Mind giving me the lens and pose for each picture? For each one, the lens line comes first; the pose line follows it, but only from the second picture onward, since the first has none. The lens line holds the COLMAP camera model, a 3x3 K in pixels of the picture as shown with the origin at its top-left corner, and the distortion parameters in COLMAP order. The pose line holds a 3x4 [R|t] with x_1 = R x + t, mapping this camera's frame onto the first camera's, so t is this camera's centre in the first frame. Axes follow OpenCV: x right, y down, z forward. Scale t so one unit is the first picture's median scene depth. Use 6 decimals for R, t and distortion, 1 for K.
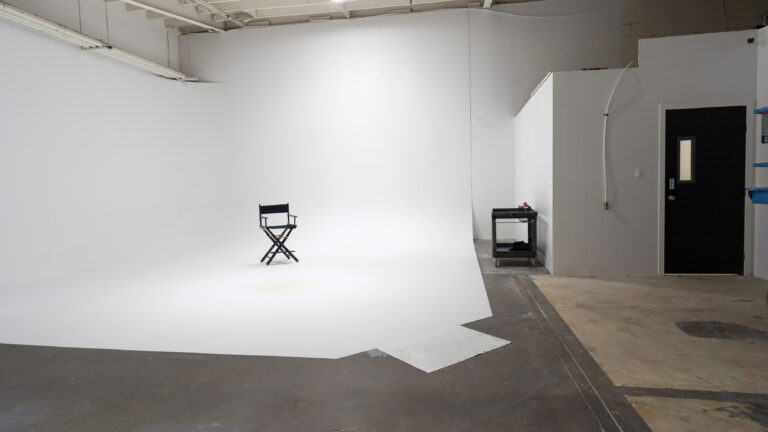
lens RADIAL K [[442.8, 0, 384.0], [0, 442.8, 216.0], [0, 0, 1]] dist [0.001514, 0.000650]
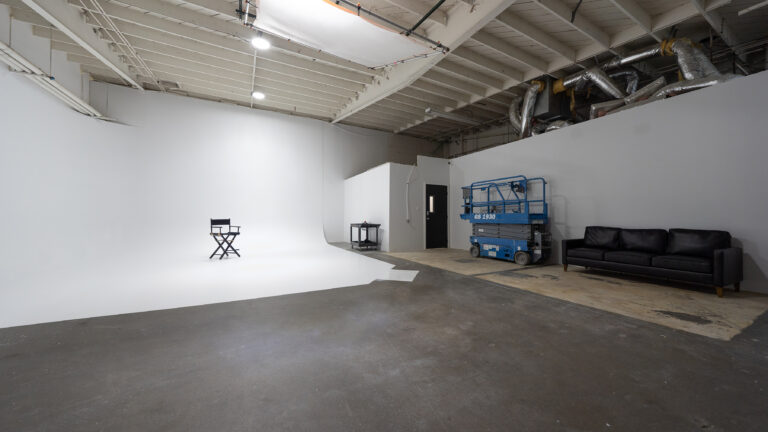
lens RADIAL K [[256.5, 0, 384.0], [0, 256.5, 216.0], [0, 0, 1]] dist [-0.000992, -0.000159]
pose [[0.798983, 0.031931, 0.600505, -0.331141], [0.017489, 0.996933, -0.076281, 0.039650], [-0.601099, 0.071449, 0.795975, -0.012949]]
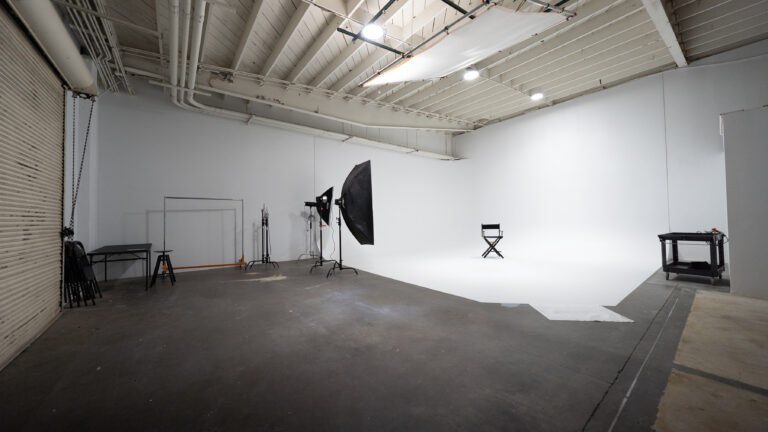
lens RADIAL K [[264.0, 0, 384.0], [0, 264.0, 216.0], [0, 0, 1]] dist [-0.000710, -0.000020]
pose [[0.742164, 0.006112, -0.670191, 0.141414], [-0.048471, 0.997829, -0.044576, 0.009103], [0.668463, 0.065568, 0.740849, -0.062024]]
